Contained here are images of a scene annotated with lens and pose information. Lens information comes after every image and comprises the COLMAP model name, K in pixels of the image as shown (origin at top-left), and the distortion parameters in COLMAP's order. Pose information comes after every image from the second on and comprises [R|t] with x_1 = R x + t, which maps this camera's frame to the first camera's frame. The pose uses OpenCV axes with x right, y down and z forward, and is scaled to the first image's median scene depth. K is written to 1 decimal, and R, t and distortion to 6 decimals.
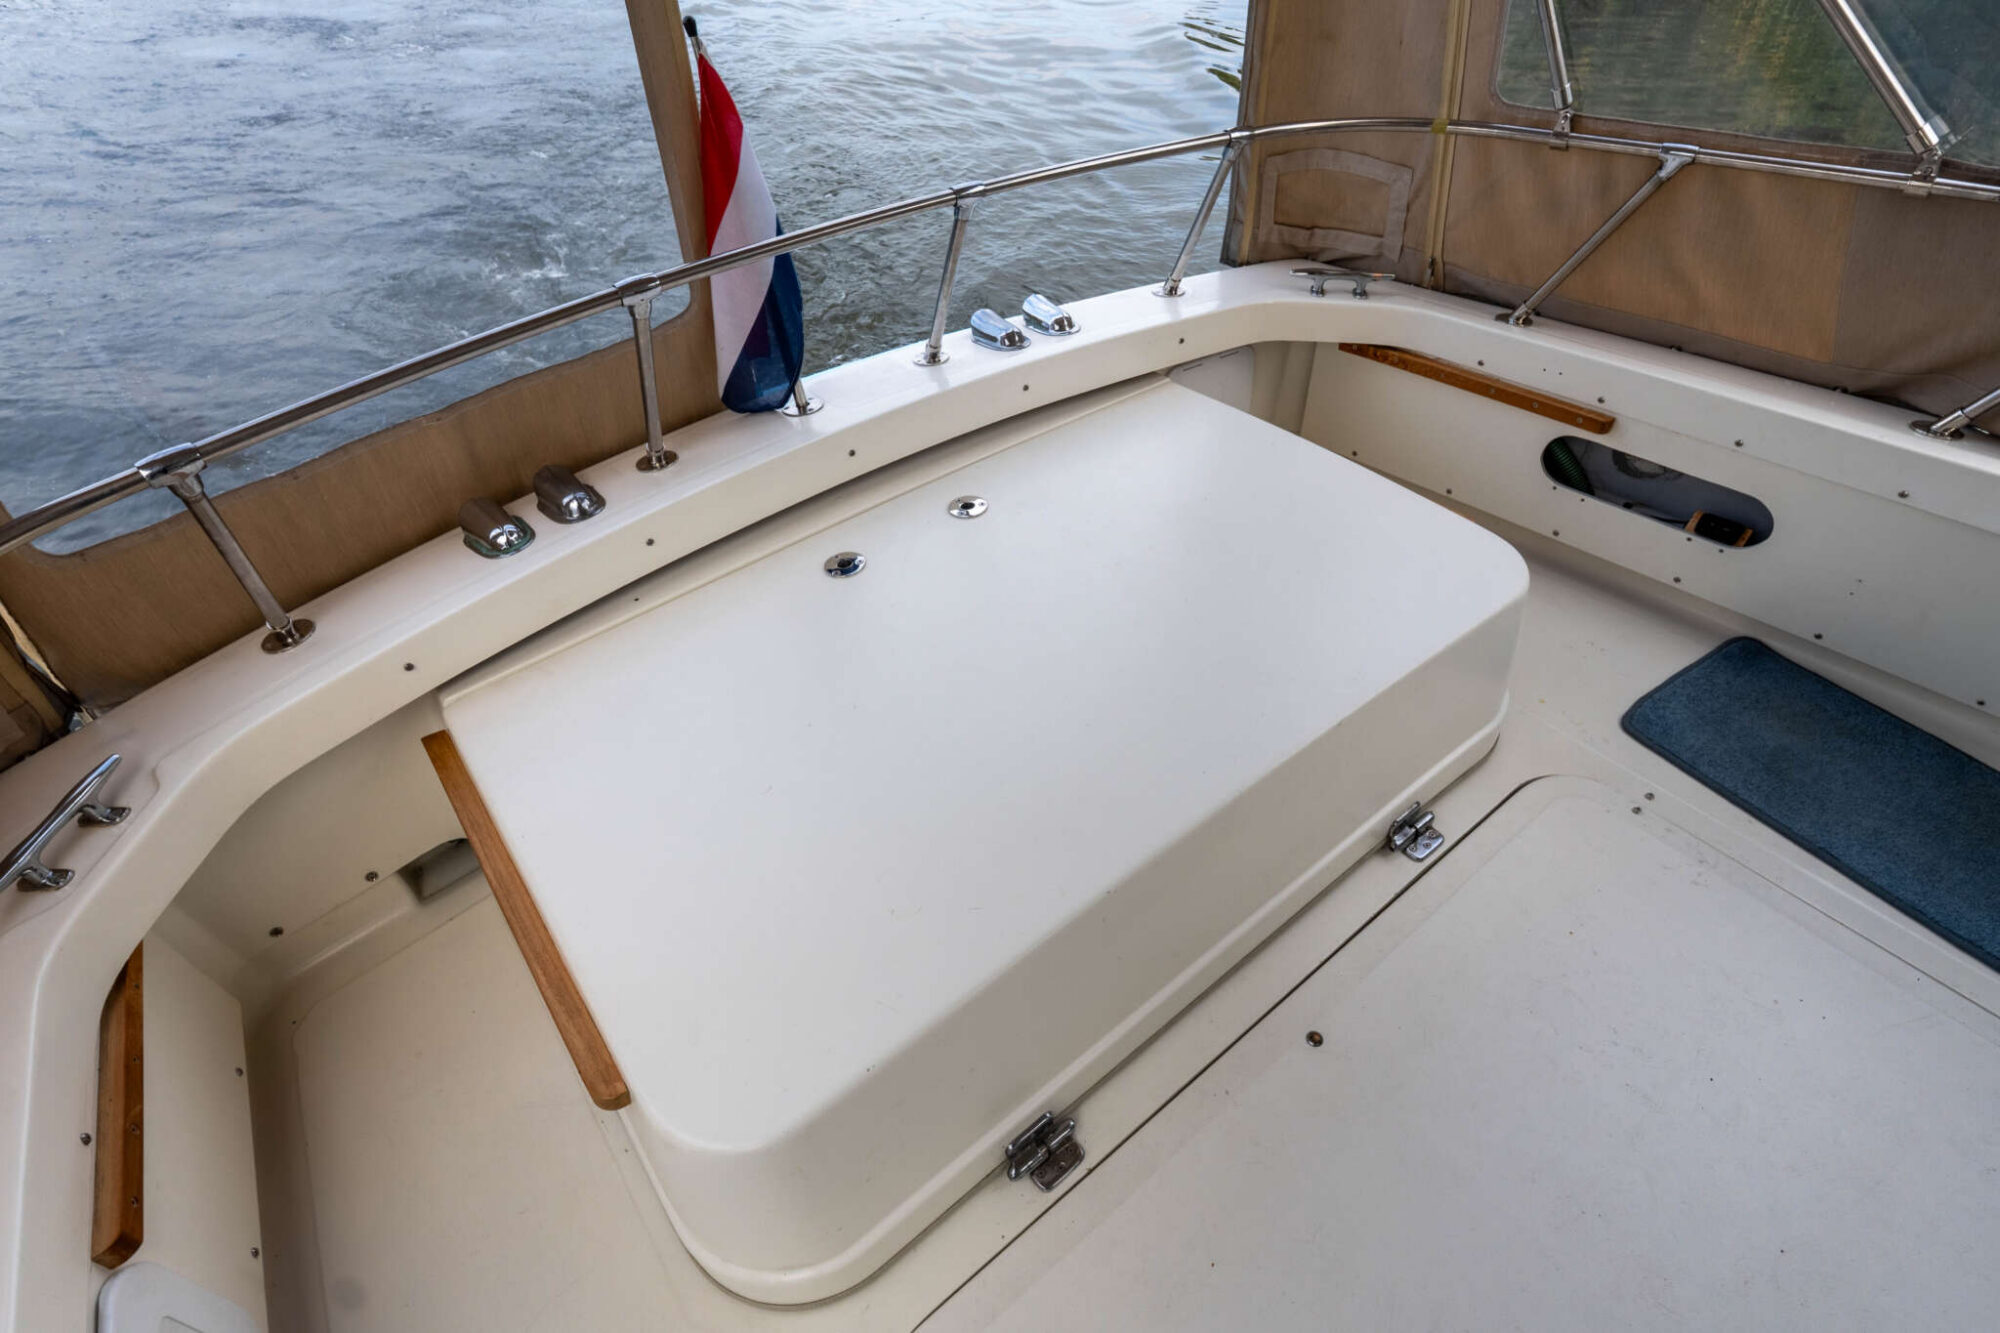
lens RADIAL K [[981.5, 0, 1017.5], [0, 981.5, 631.3], [0, 0, 1]] dist [-0.005541, -0.000607]
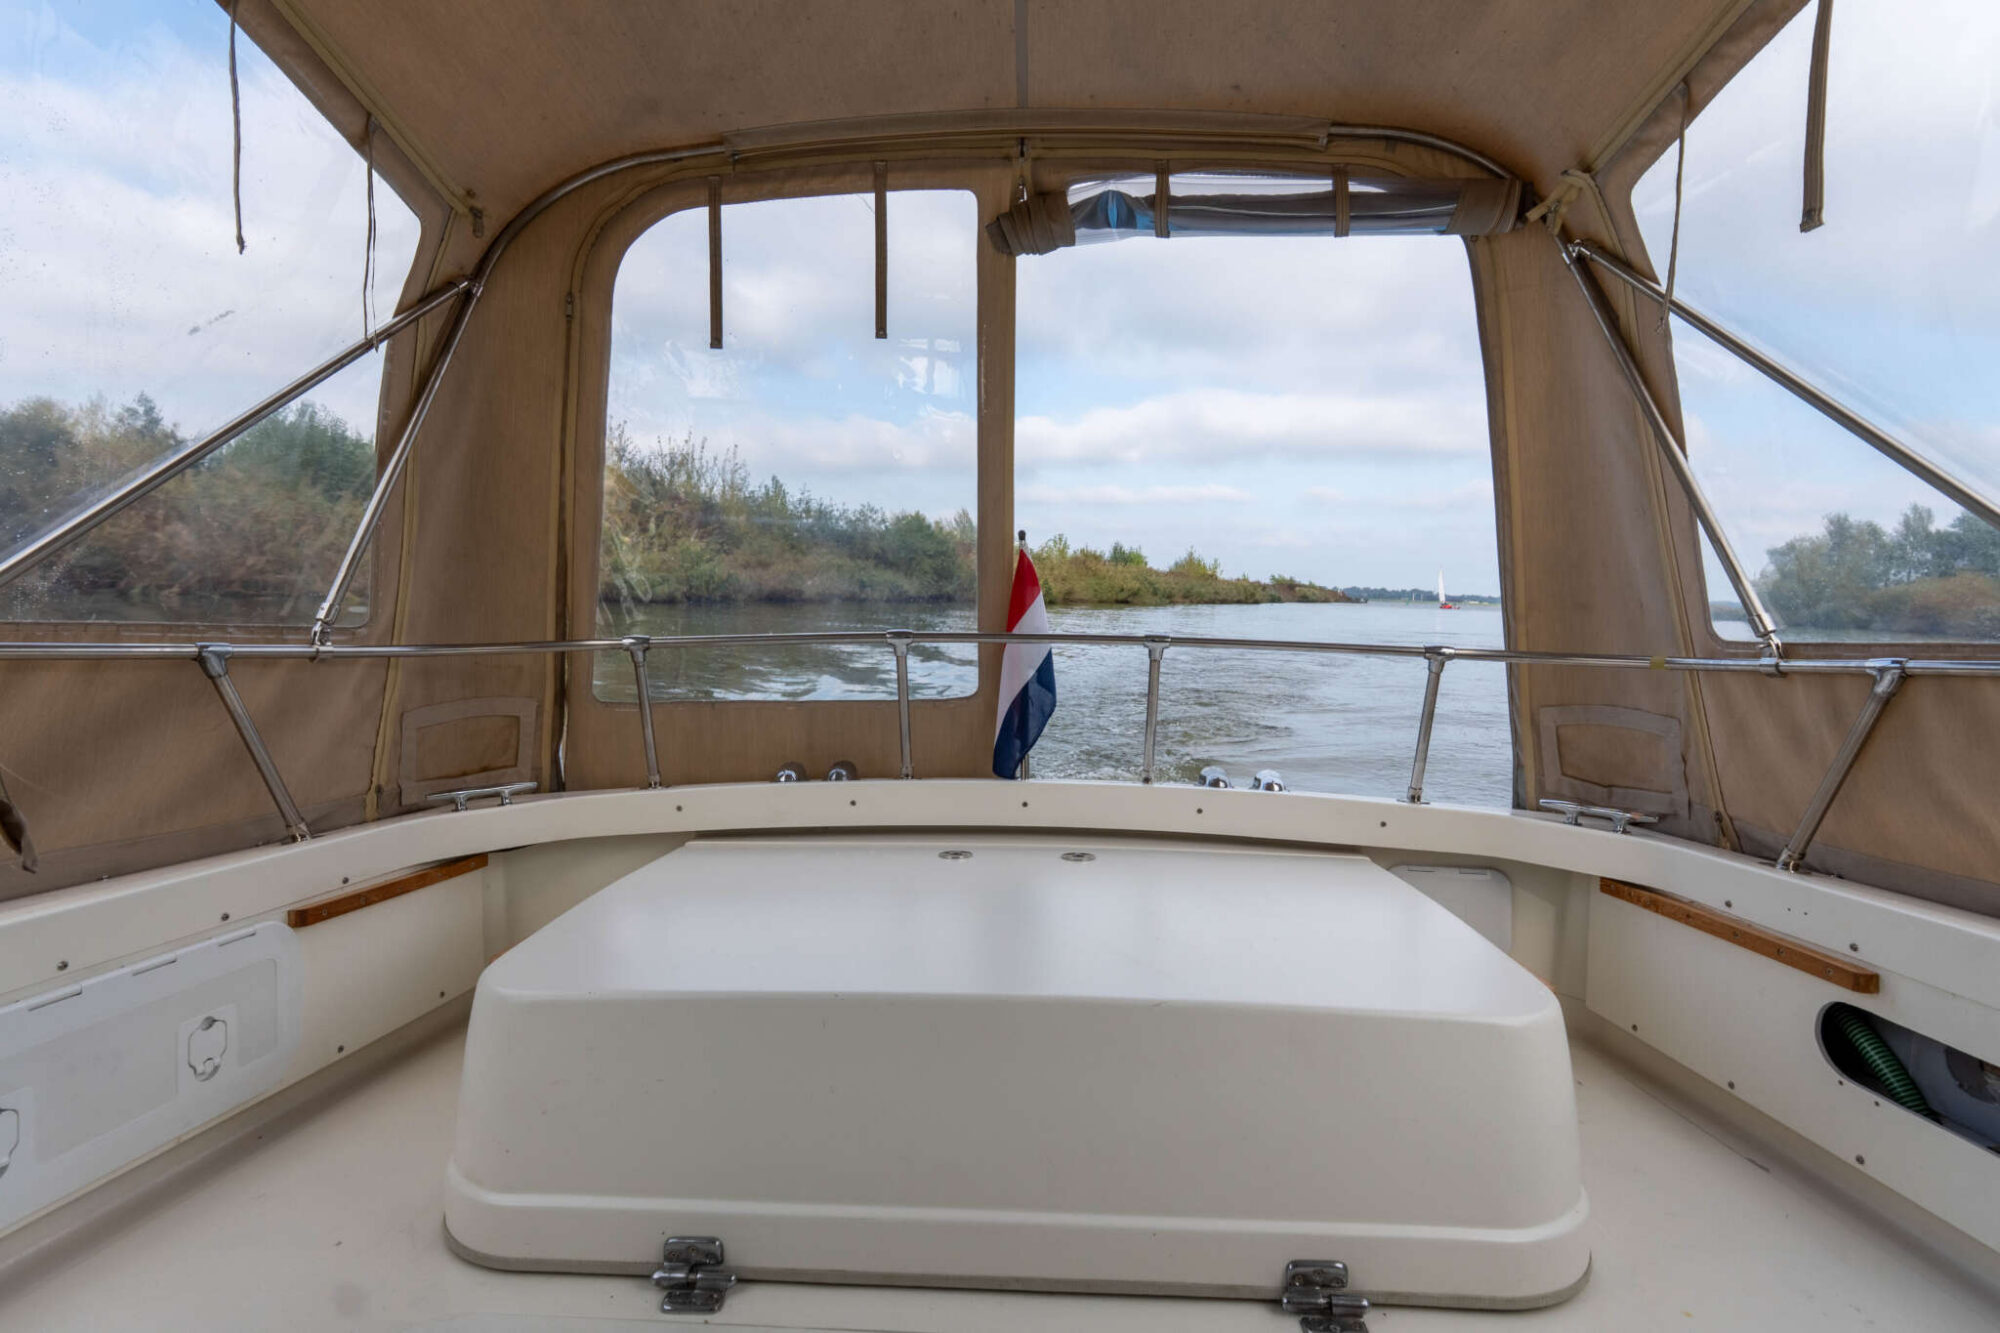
lens RADIAL K [[981.5, 0, 1017.5], [0, 981.5, 631.3], [0, 0, 1]] dist [-0.005541, -0.000607]
pose [[0.762456, 0.048407, -0.645227, 0.543604], [-0.454591, 0.749695, -0.480940, 0.231515], [0.460443, 0.660010, 0.593615, 0.072730]]
